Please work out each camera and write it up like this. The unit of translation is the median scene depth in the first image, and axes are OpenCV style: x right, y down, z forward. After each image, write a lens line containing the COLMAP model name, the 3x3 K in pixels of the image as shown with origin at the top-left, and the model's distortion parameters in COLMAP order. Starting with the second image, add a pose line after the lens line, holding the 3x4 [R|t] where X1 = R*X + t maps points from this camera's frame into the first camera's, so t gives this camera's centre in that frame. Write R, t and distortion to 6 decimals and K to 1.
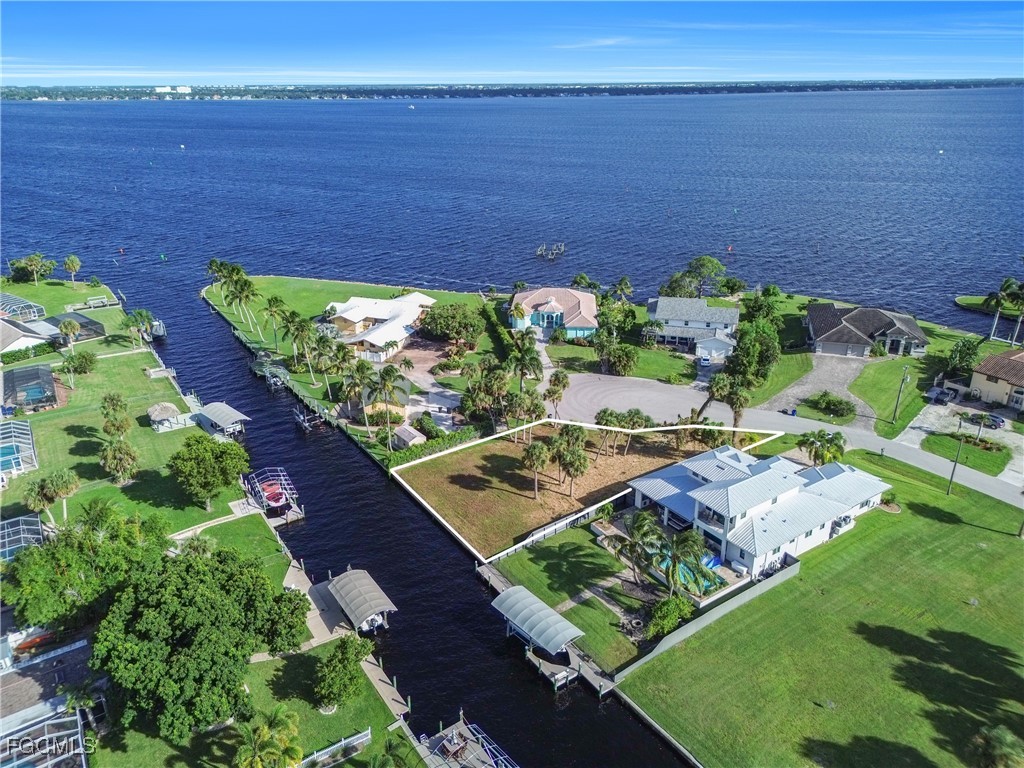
lens RADIAL K [[715.4, 0, 511.0], [0, 715.4, 384.1], [0, 0, 1]] dist [0.063006, -0.062653]
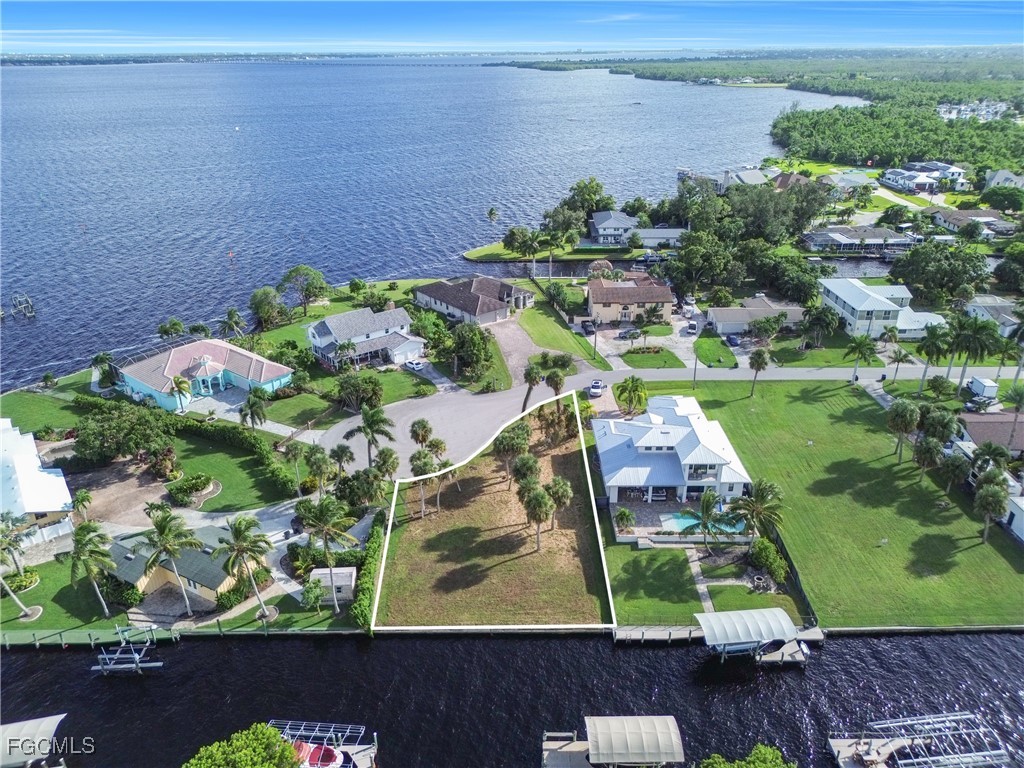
lens RADIAL K [[715.4, 0, 511.0], [0, 715.4, 384.1], [0, 0, 1]] dist [0.063006, -0.062653]
pose [[0.561586, -0.344598, 0.752246, -0.475792], [0.322489, 0.928409, 0.184545, -0.172181], [-0.761986, 0.138953, 0.632510, 0.324718]]
